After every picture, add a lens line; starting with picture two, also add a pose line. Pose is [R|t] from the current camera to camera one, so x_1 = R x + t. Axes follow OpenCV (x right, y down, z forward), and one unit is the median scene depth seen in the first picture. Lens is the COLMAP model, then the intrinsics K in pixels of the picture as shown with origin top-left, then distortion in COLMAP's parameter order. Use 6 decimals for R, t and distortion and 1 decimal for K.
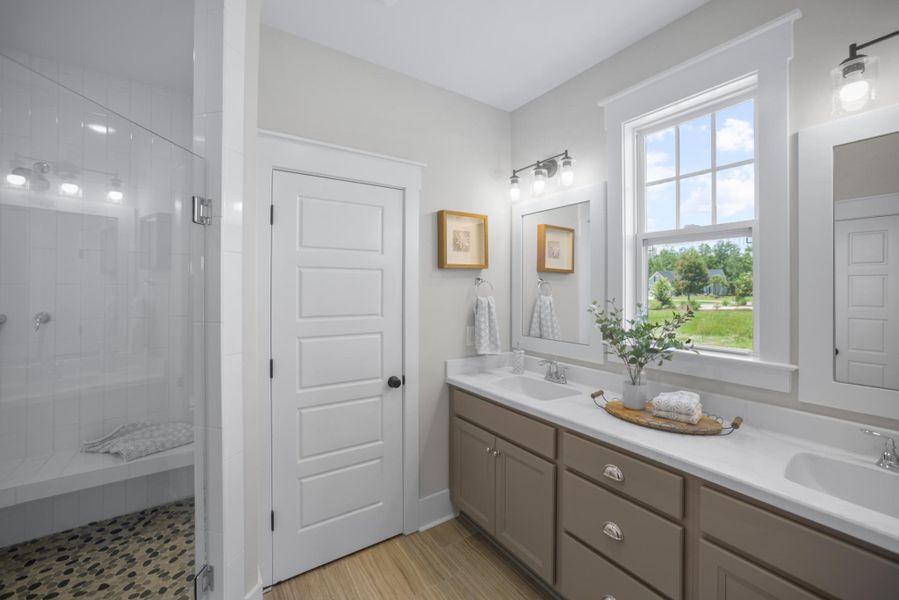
lens RADIAL K [[373.5, 0, 449.5], [0, 373.5, 300.0], [0, 0, 1]] dist [-0.036160, 0.017557]
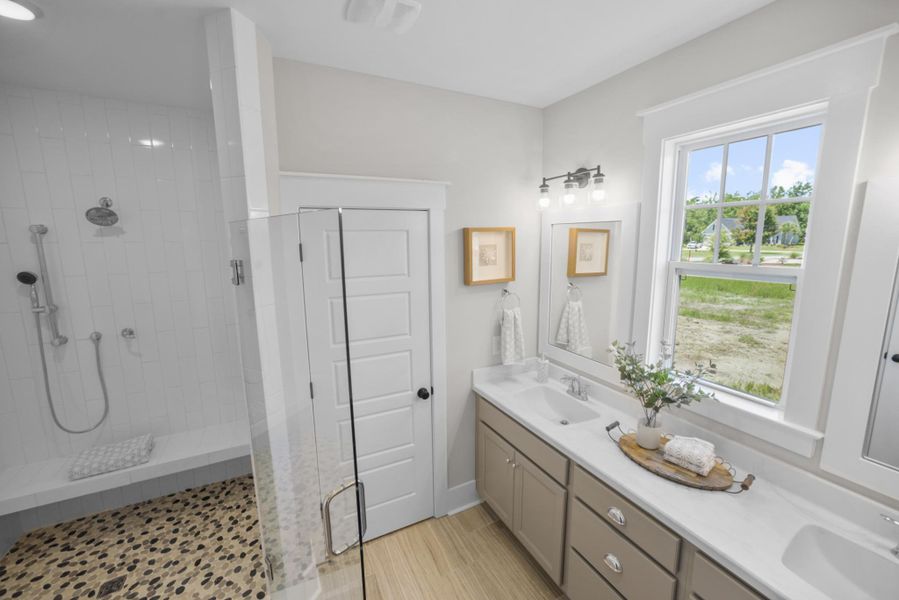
lens RADIAL K [[365.4, 0, 453.6], [0, 365.4, 296.3], [0, 0, 1]] dist [-0.033477, 0.015939]
pose [[0.992990, 0.008262, -0.117910, 0.064508], [0.010866, 0.986949, 0.160665, -0.233722], [0.117699, -0.160820, 0.979941, 0.014517]]
